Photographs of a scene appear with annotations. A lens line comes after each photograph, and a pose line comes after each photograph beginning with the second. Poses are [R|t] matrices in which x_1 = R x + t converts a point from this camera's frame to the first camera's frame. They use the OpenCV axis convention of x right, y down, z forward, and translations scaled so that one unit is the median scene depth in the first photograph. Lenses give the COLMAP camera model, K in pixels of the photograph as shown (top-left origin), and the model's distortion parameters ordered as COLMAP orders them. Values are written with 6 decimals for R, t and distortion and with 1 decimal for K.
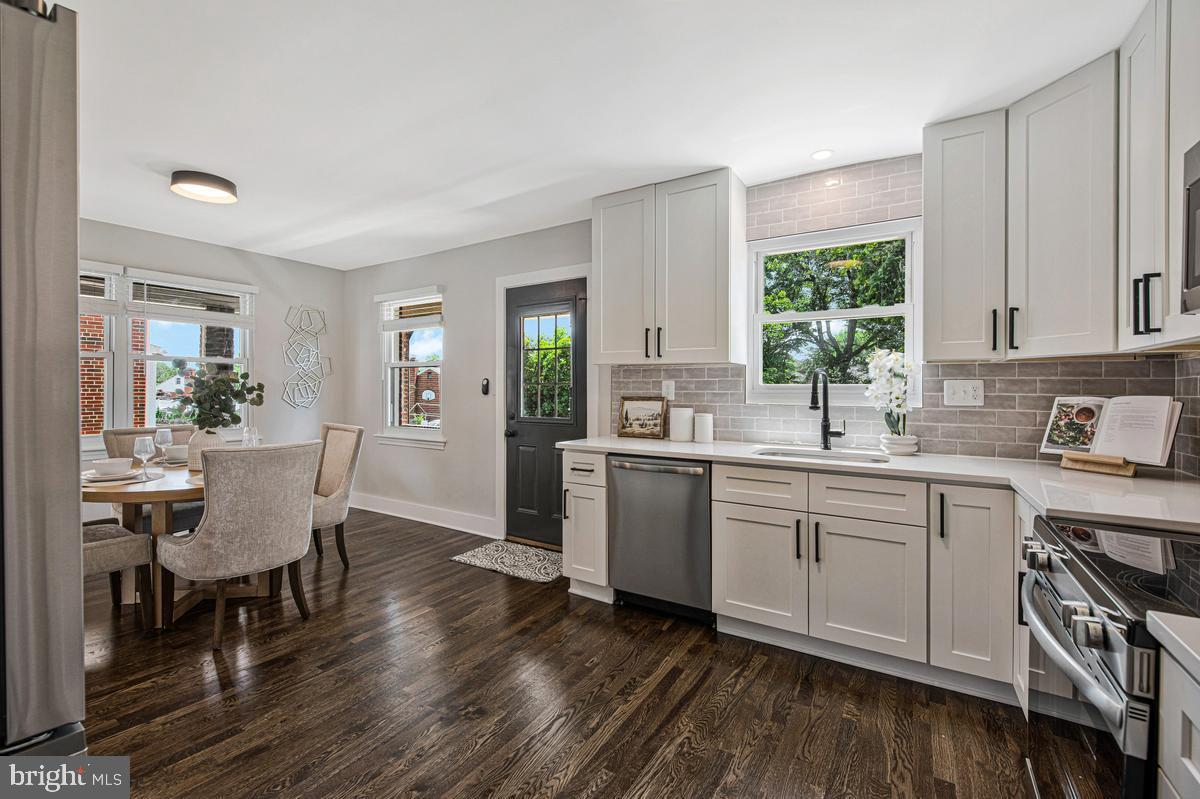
lens RADIAL K [[501.7, 0, 590.6], [0, 501.7, 397.3], [0, 0, 1]] dist [-0.010616, -0.001970]
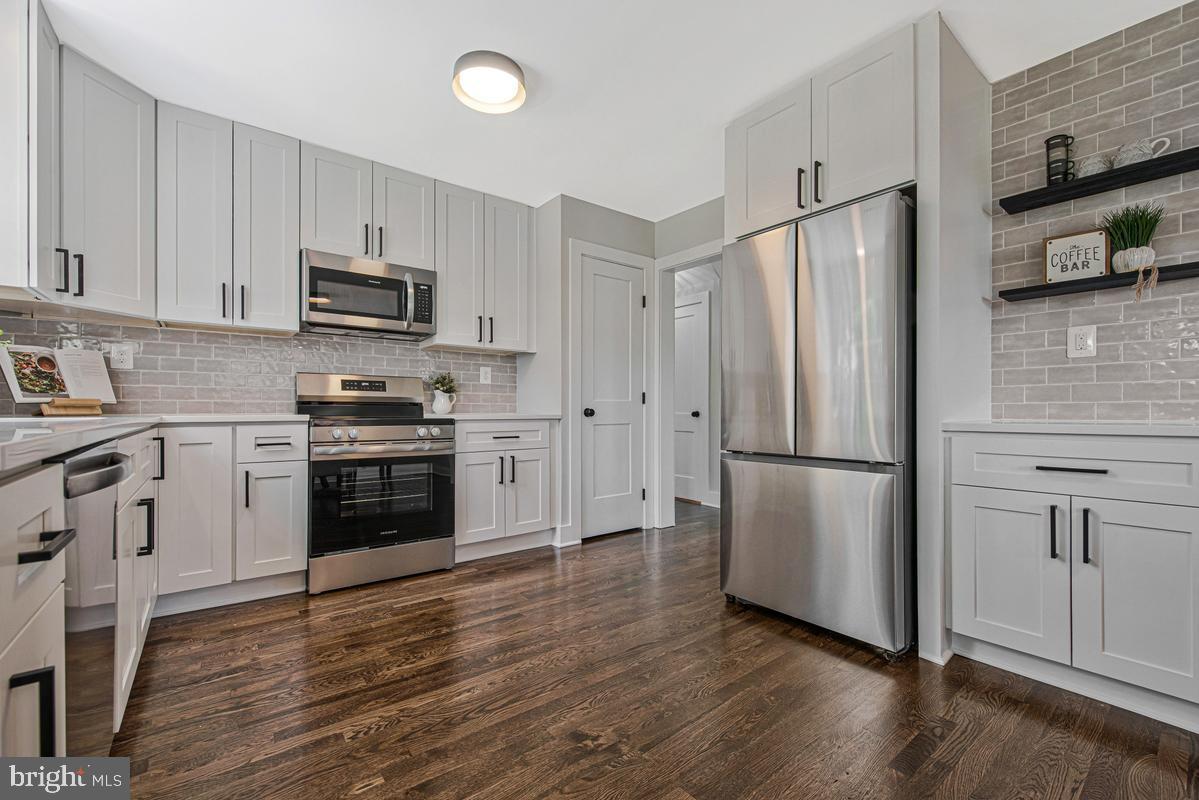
lens RADIAL K [[501.3, 0, 602.3], [0, 501.3, 410.7], [0, 0, 1]] dist [-0.010616, -0.001970]
pose [[-0.942588, -0.007732, 0.333867, -0.382406], [0.000438, 0.999702, 0.024390, 0.088276], [-0.333956, 0.023136, -0.942305, 1.277012]]
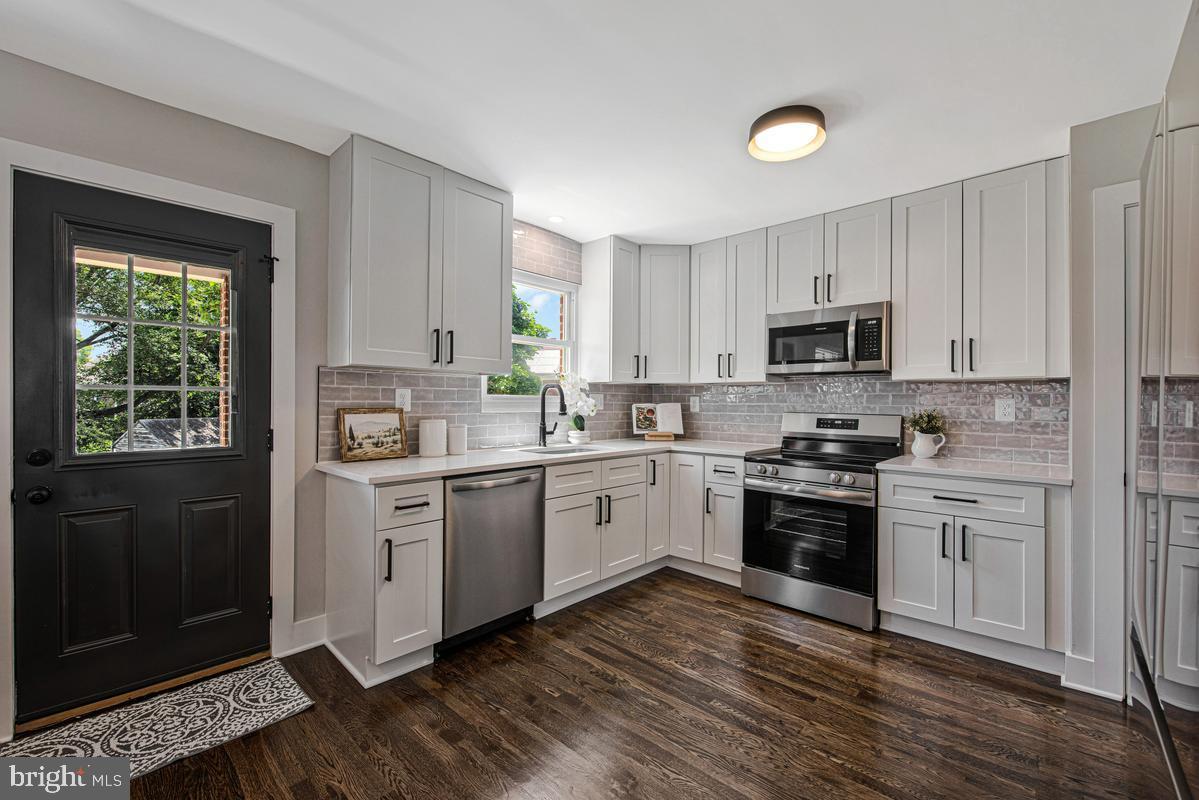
lens RADIAL K [[501.3, 0, 599.5], [0, 501.3, 401.9], [0, 0, 1]] dist [-0.010616, -0.001970]
pose [[0.184040, -0.004709, 0.982907, -0.805533], [0.011575, 0.999930, 0.002624, -0.012049], [-0.982851, 0.010894, 0.184081, 0.662827]]
